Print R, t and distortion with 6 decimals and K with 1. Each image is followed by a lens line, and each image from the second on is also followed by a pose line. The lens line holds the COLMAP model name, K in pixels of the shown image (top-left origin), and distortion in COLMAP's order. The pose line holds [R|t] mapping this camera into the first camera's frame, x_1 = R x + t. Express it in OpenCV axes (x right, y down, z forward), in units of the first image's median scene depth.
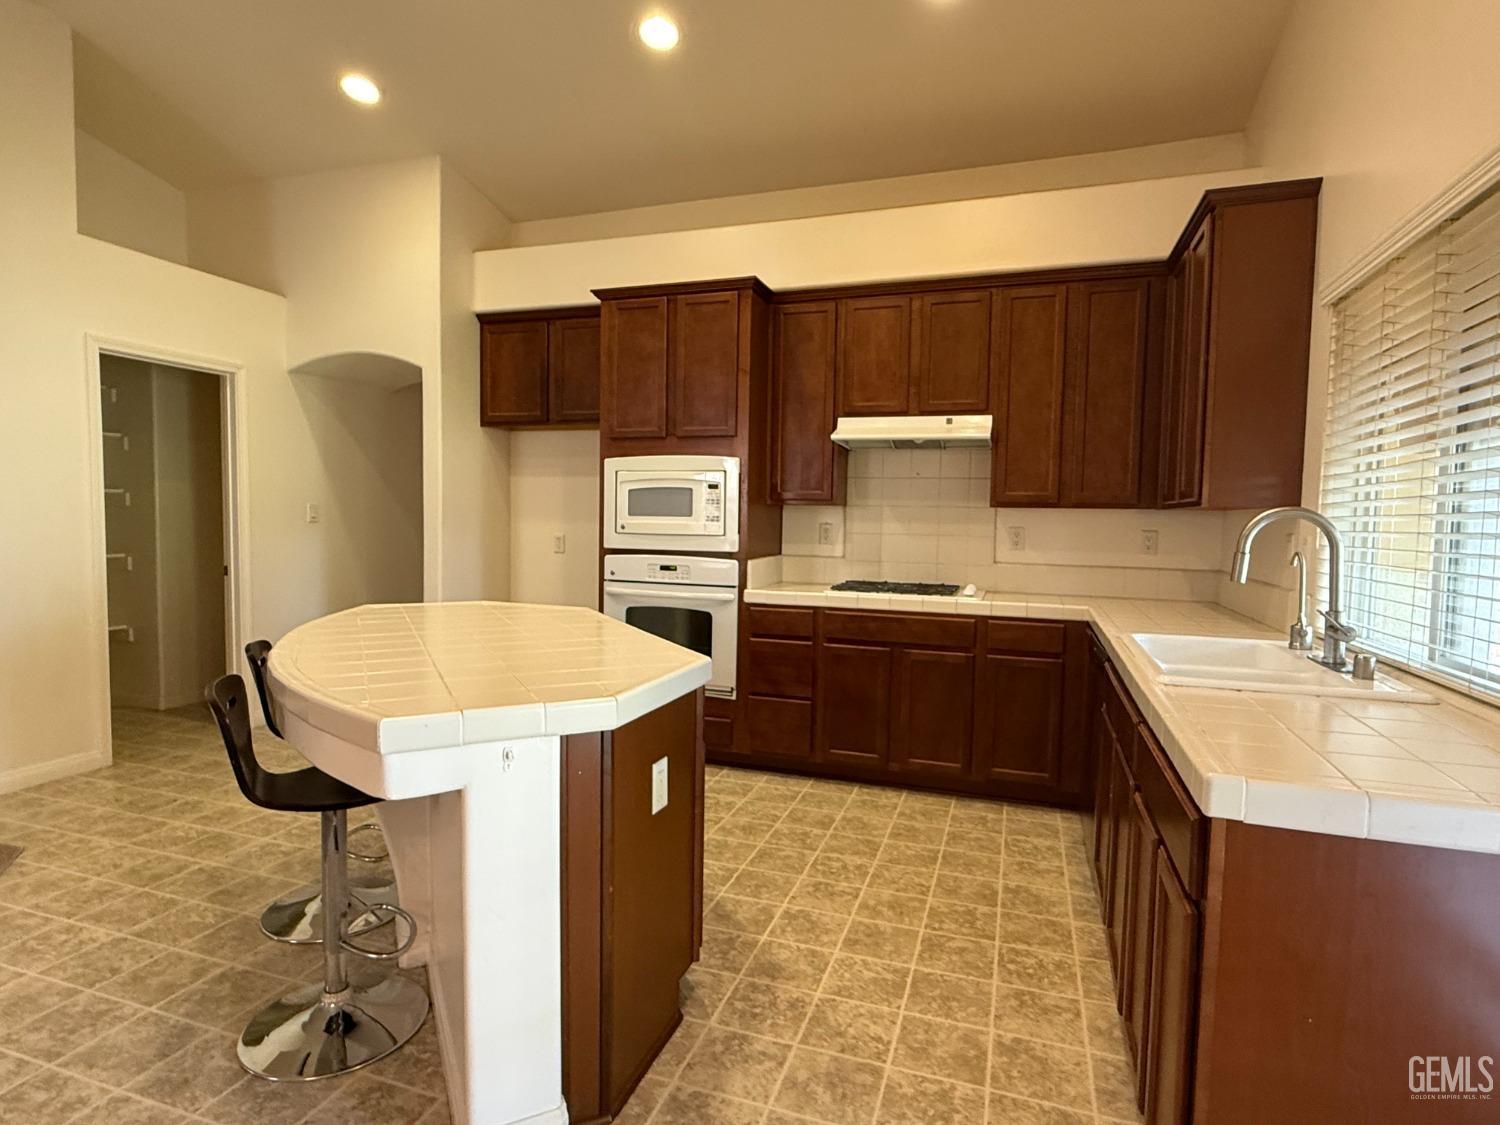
lens RADIAL K [[807.8, 0, 748.5], [0, 807.8, 561.7], [0, 0, 1]] dist [-0.004657, -0.001122]
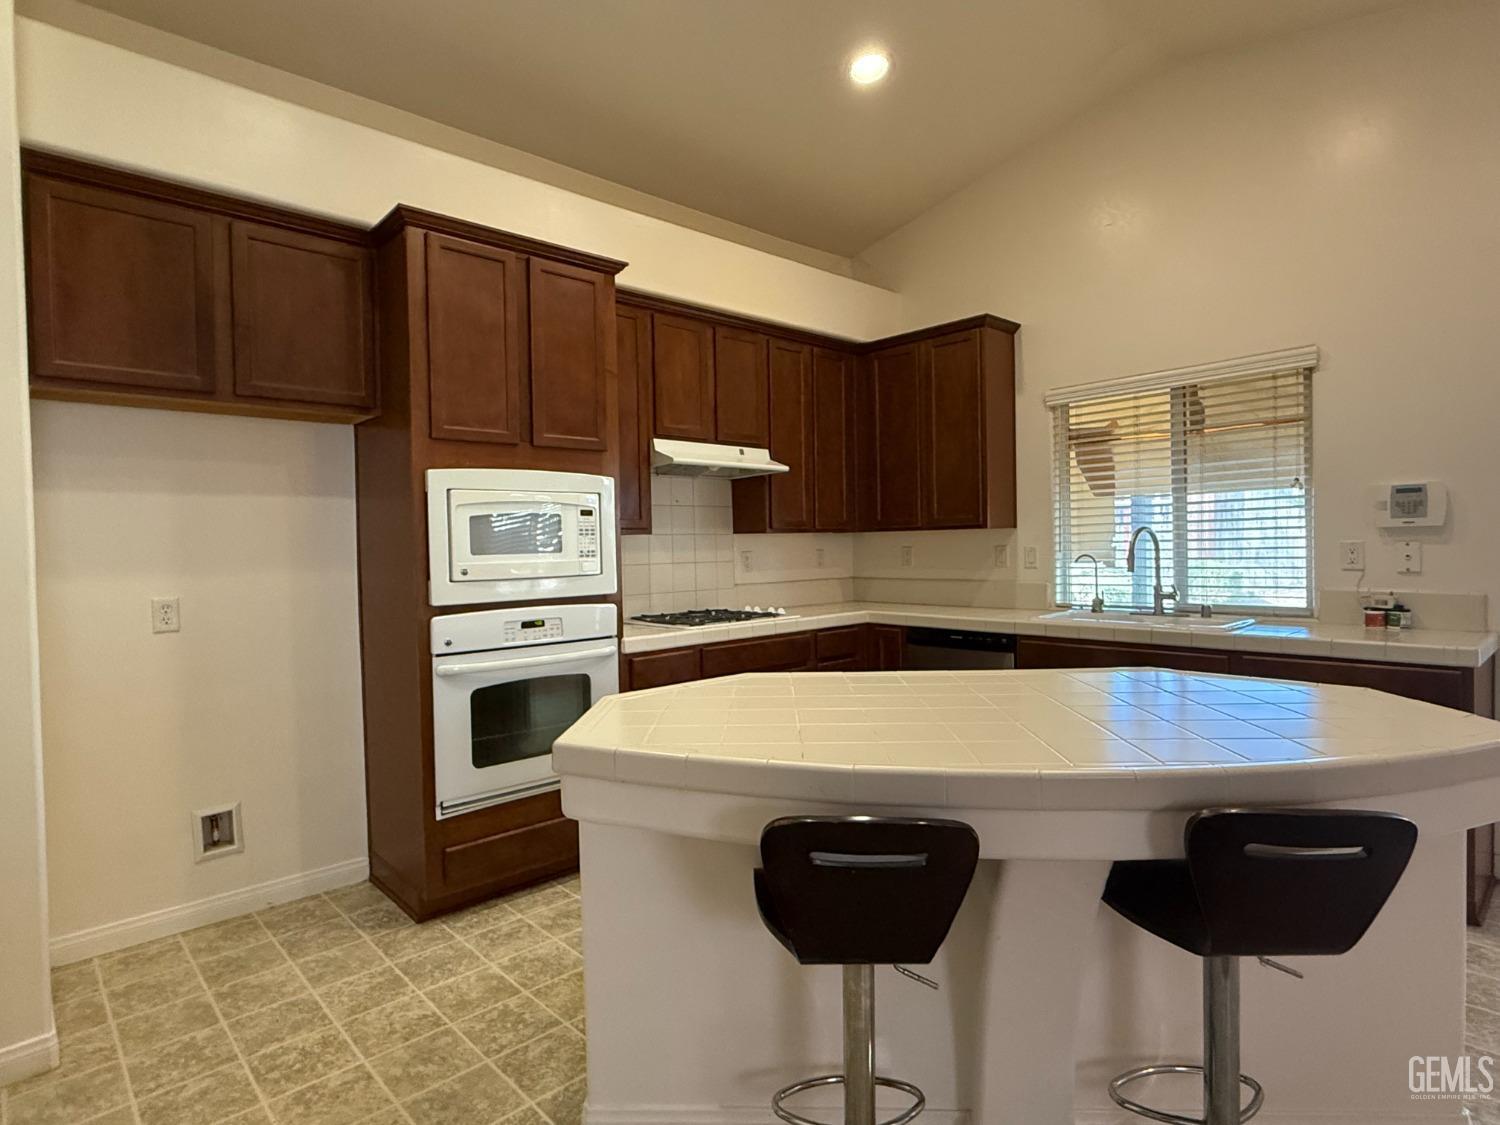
lens RADIAL K [[807.8, 0, 746.5], [0, 807.8, 564.7], [0, 0, 1]] dist [-0.004657, -0.001122]
pose [[0.475929, -0.050318, 0.878043, -0.633145], [0.079225, 0.996756, 0.014179, -0.040043], [-0.875908, 0.062815, 0.478372, 0.471651]]
